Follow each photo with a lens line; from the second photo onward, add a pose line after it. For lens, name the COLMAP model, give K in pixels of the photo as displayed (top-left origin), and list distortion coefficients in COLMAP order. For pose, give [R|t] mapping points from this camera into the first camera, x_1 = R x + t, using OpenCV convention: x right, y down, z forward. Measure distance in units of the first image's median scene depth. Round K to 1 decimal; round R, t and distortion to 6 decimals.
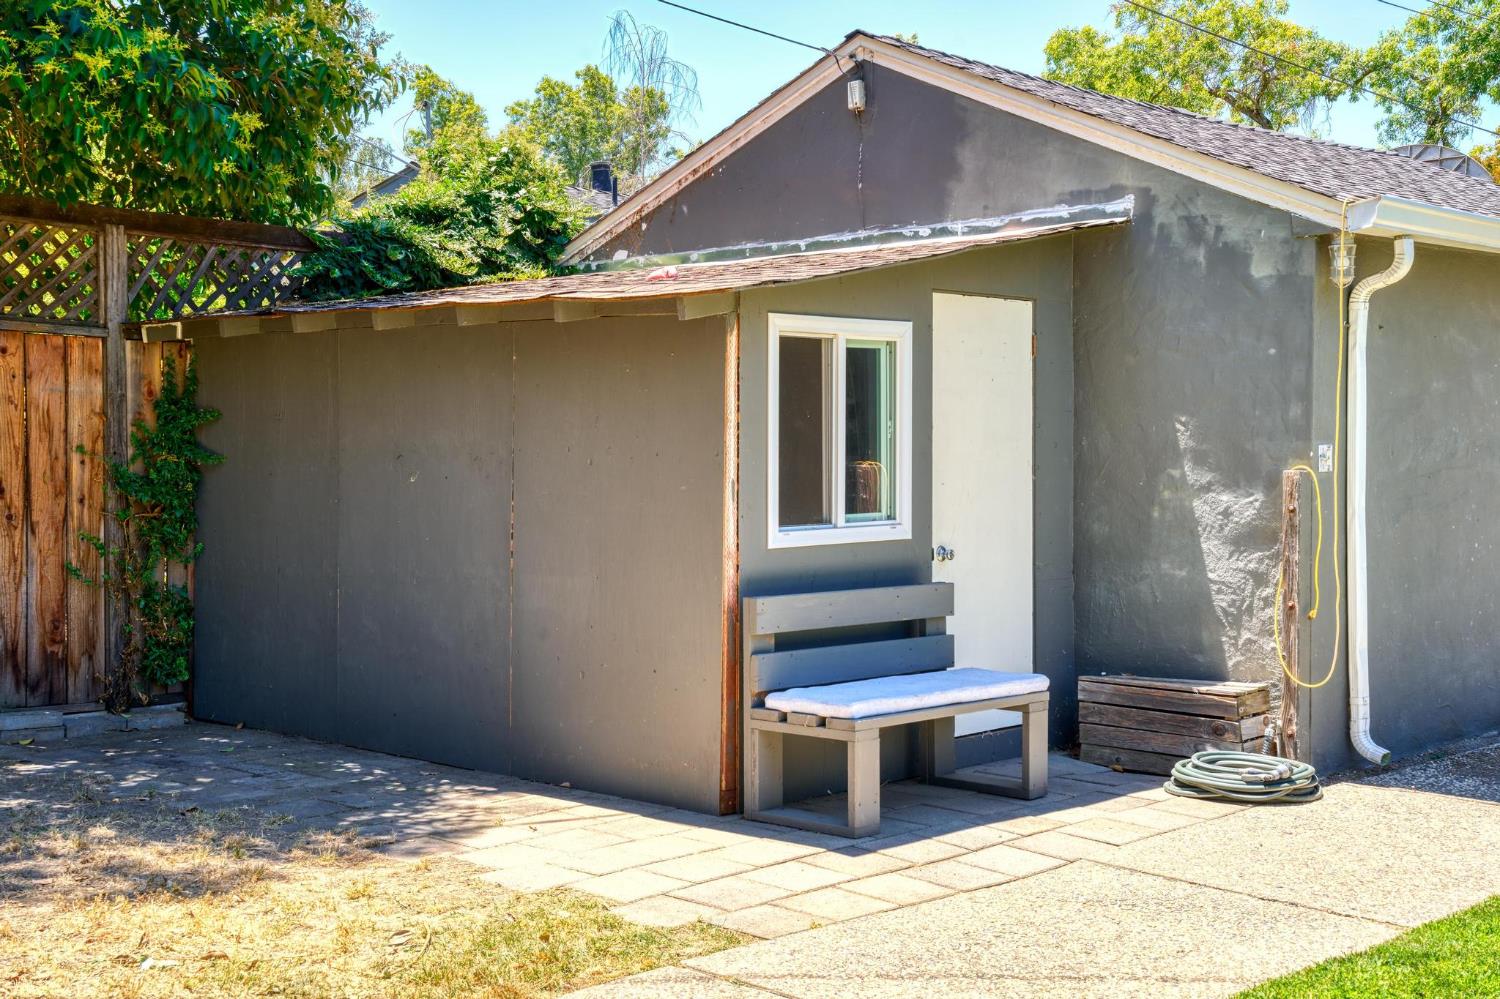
lens RADIAL K [[1886.9, 0, 750.0], [0, 1886.9, 499.5], [0, 0, 1]] dist [0.170343, 0.009668]
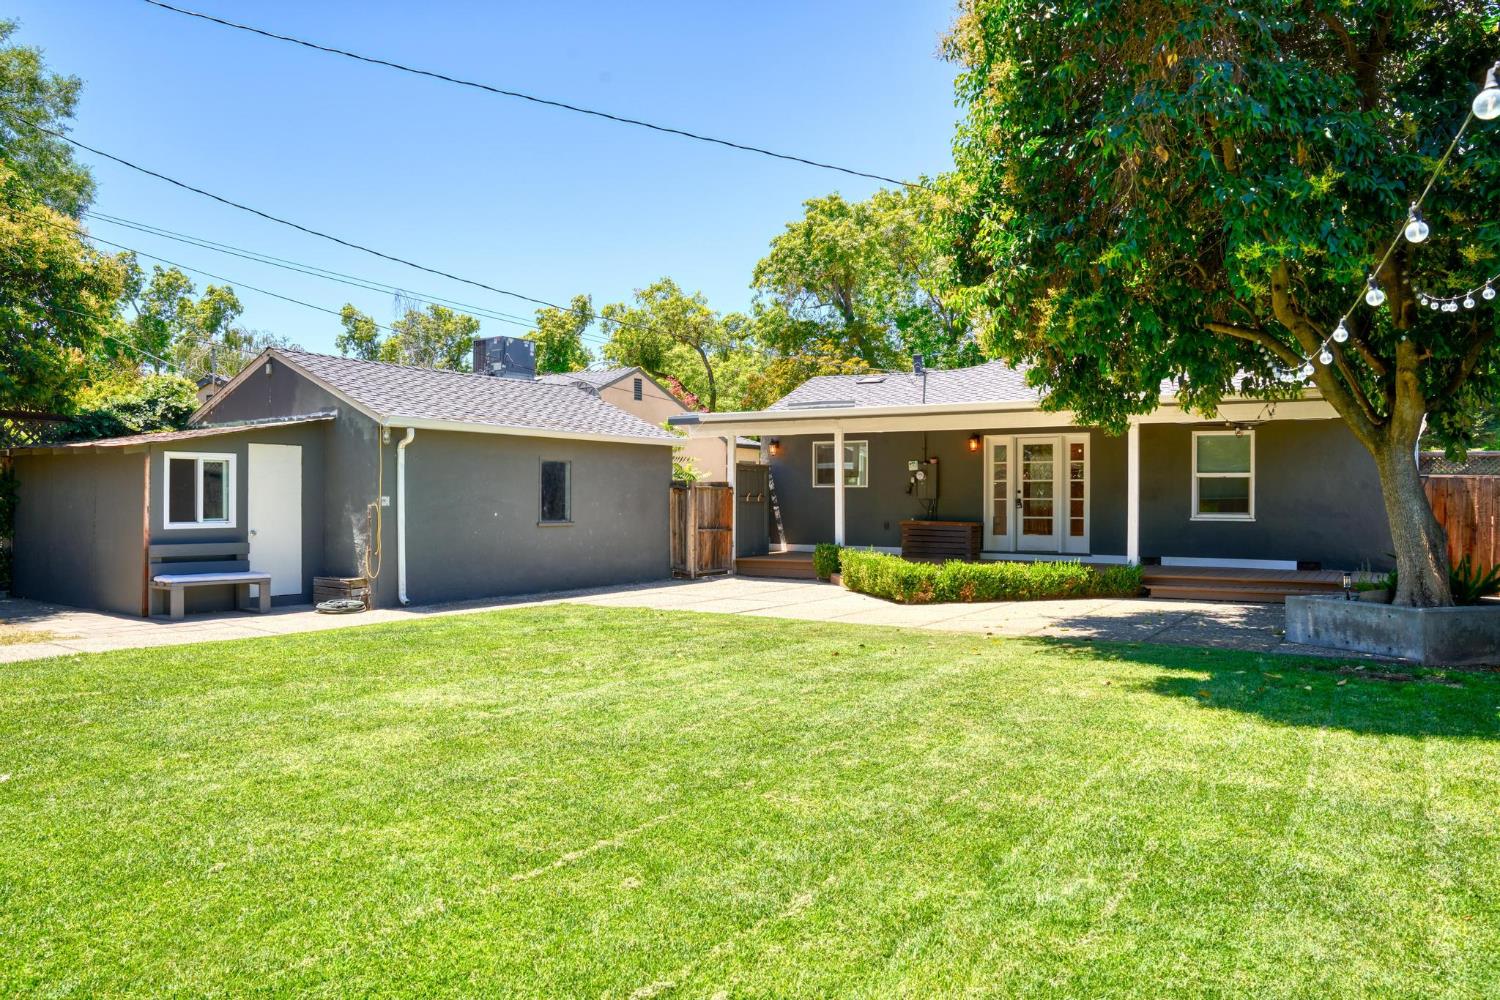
lens RADIAL K [[1022.0, 0, 718.7], [0, 1022.0, 502.0], [0, 0, 1]] dist [-0.144400, 0.133056]
pose [[0.988919, 0.005527, 0.148351, 0.563433], [-0.001641, 0.999653, -0.026308, 0.019631], [-0.148445, 0.025773, 0.988585, -0.599849]]
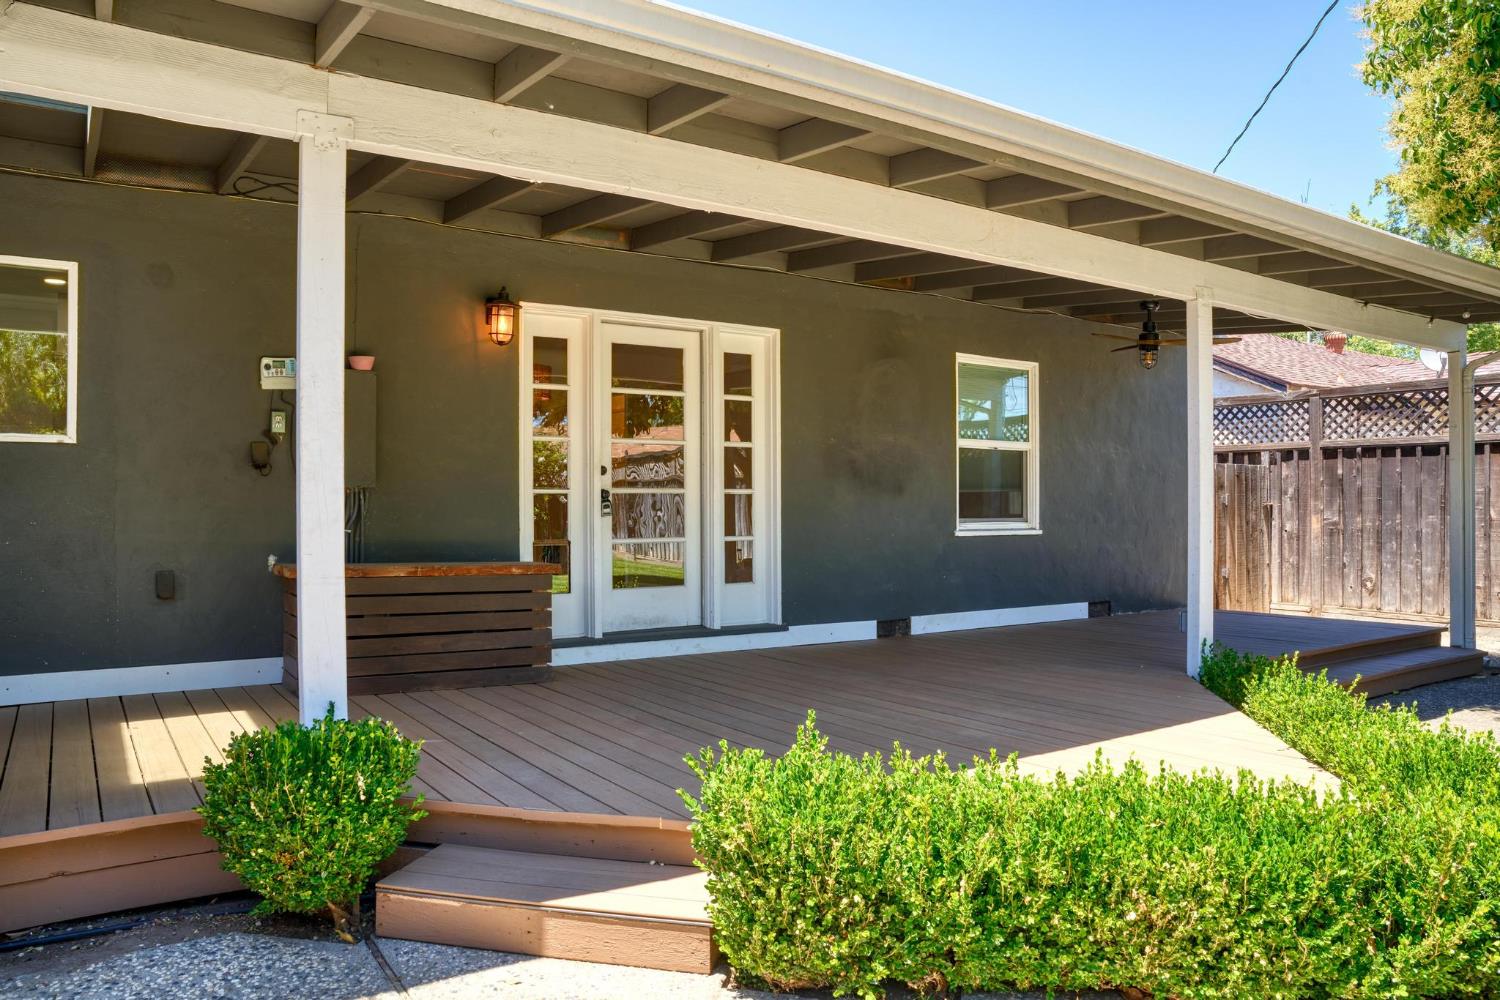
lens RADIAL K [[1022.0, 0, 718.7], [0, 1022.0, 502.0], [0, 0, 1]] dist [-0.144400, 0.133056]
pose [[0.247637, 0.004111, 0.968844, 0.779610], [0.028117, 0.999539, -0.011428, -0.024666], [-0.968445, 0.030071, 0.247407, 1.169244]]
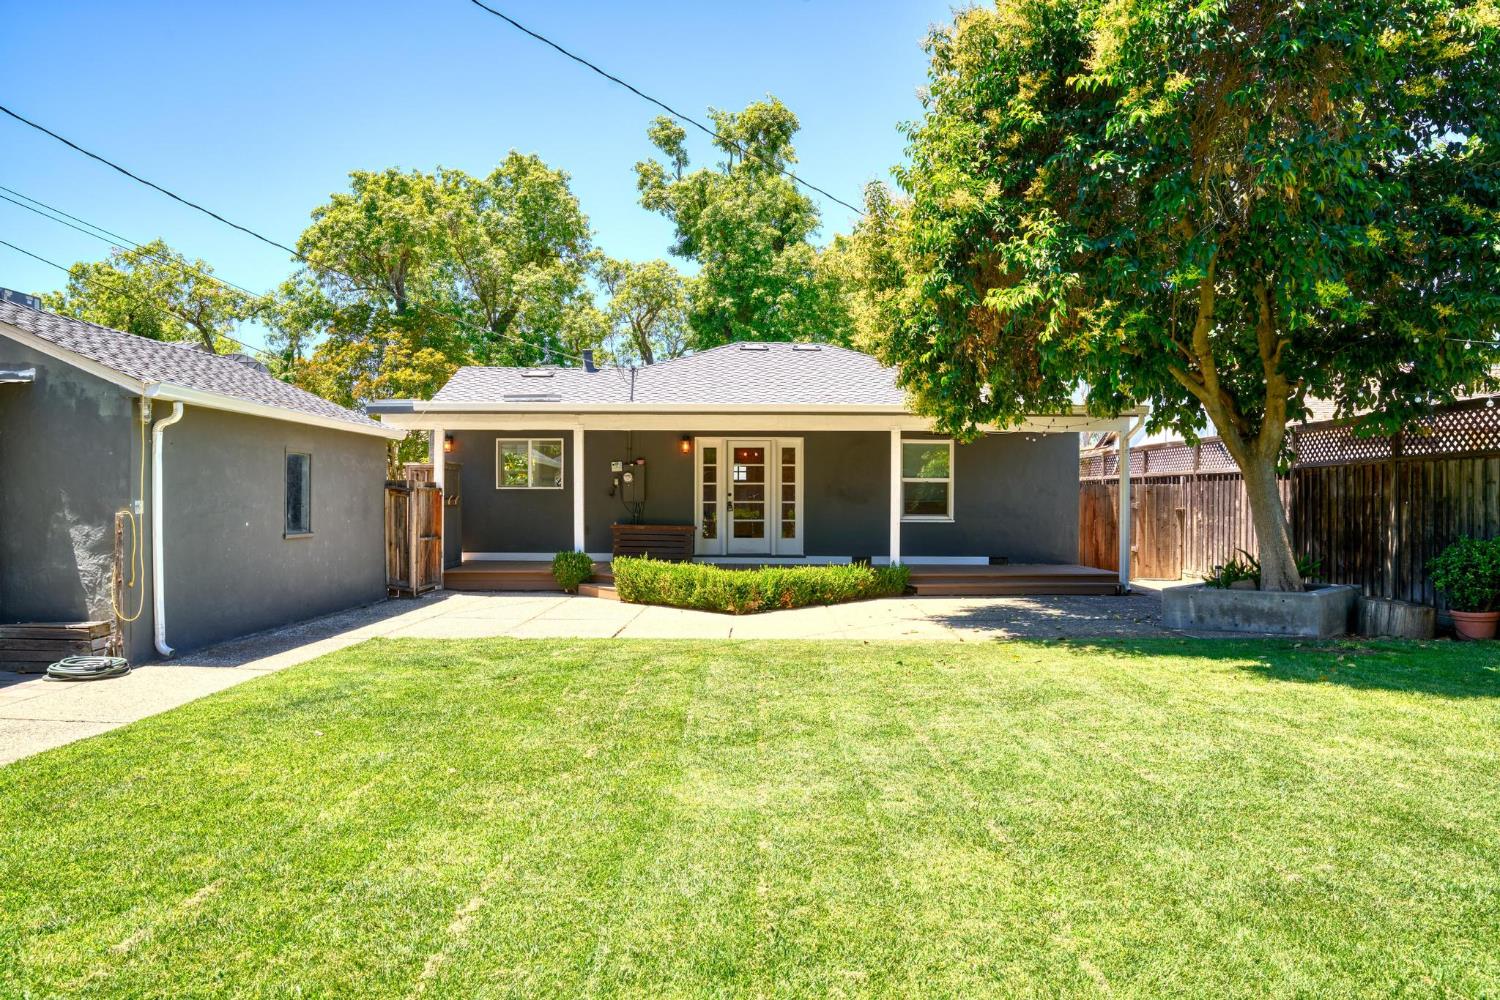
lens RADIAL K [[1022.0, 0, 718.7], [0, 1022.0, 502.0], [0, 0, 1]] dist [-0.144400, 0.133056]
pose [[0.756836, 0.004595, 0.653589, 0.079715], [0.014419, 0.999615, -0.023724, 0.006387], [-0.653446, 0.027379, 0.756478, -0.184027]]
